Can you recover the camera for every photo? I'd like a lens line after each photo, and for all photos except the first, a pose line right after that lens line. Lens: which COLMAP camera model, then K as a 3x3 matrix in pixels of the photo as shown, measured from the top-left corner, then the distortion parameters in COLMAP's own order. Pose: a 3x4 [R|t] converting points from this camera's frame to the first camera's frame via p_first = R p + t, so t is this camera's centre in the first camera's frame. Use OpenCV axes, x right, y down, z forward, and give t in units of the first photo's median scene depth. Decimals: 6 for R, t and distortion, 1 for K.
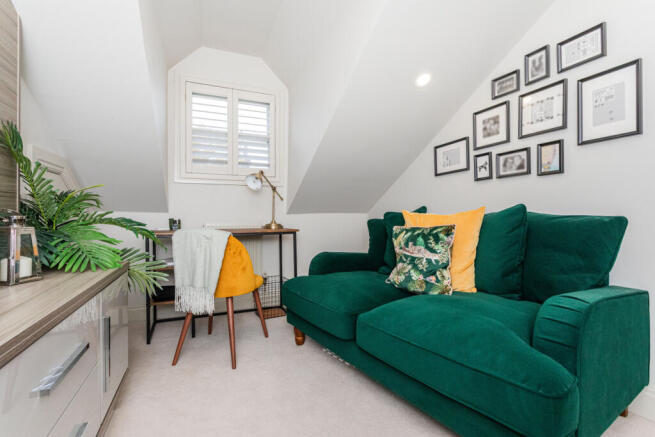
lens RADIAL K [[308.2, 0, 326.7], [0, 308.2, 217.0], [0, 0, 1]] dist [0.002348, 0.000595]
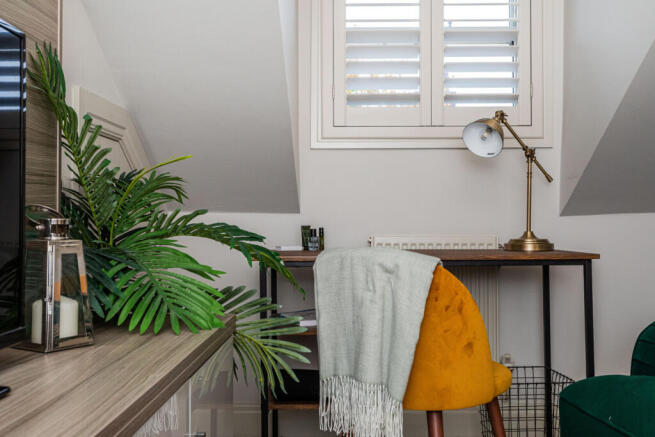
lens RADIAL K [[704.1, 0, 327.5], [0, 704.1, 218.5], [0, 0, 1]] dist [0.008381, -0.000596]
pose [[0.912807, -0.002915, -0.408381, -0.060205], [-0.000311, 0.999969, -0.007834, 0.003278], [0.408391, 0.007278, 0.912778, 0.061444]]
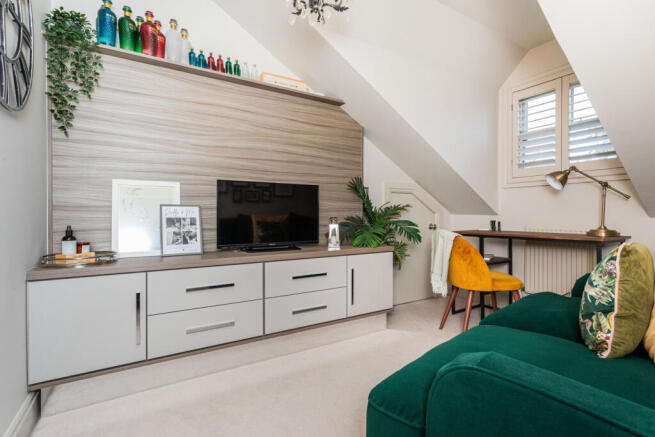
lens RADIAL K [[308.2, 0, 326.7], [0, 308.2, 217.0], [0, 0, 1]] dist [0.002348, 0.000595]
pose [[0.137953, 0.010017, -0.990388, 0.872672], [-0.005167, 0.999943, 0.009394, -0.024612], [0.990425, 0.003821, 0.137997, 0.358812]]
